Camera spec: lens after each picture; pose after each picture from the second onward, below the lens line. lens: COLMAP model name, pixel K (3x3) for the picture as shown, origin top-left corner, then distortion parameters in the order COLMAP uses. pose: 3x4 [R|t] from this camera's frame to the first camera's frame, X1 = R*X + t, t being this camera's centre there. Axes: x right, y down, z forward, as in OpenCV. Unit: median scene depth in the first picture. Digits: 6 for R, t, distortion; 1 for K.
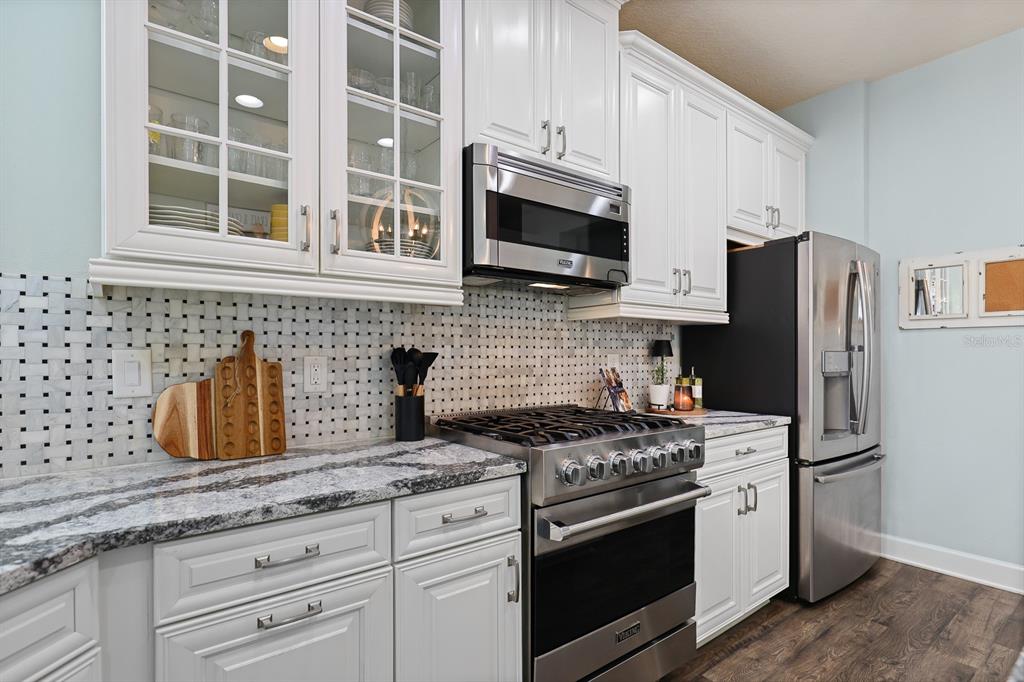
lens RADIAL K [[511.9, 0, 509.9], [0, 511.9, 343.2], [0, 0, 1]] dist [-0.002114, -0.000140]
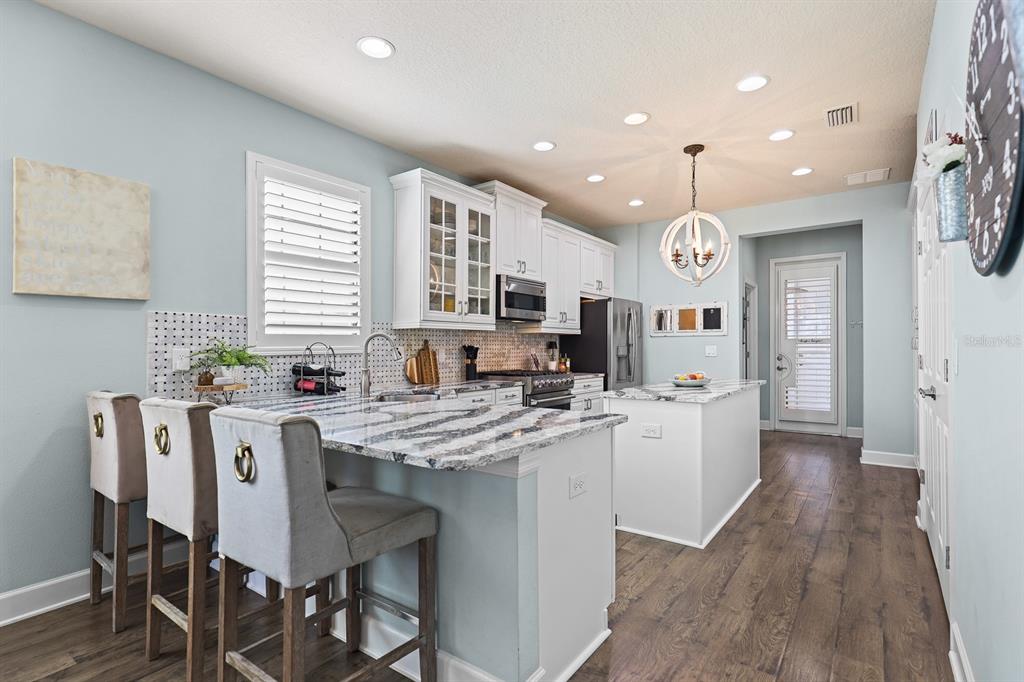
lens RADIAL K [[490.4, 0, 516.1], [0, 490.4, 344.0], [0, 0, 1]] dist [0.003889, 0.000211]
pose [[0.958727, -0.000545, 0.284329, -0.607839], [-0.002651, 0.999938, 0.010854, -0.023405], [-0.284317, -0.011160, 0.958665, -1.310311]]
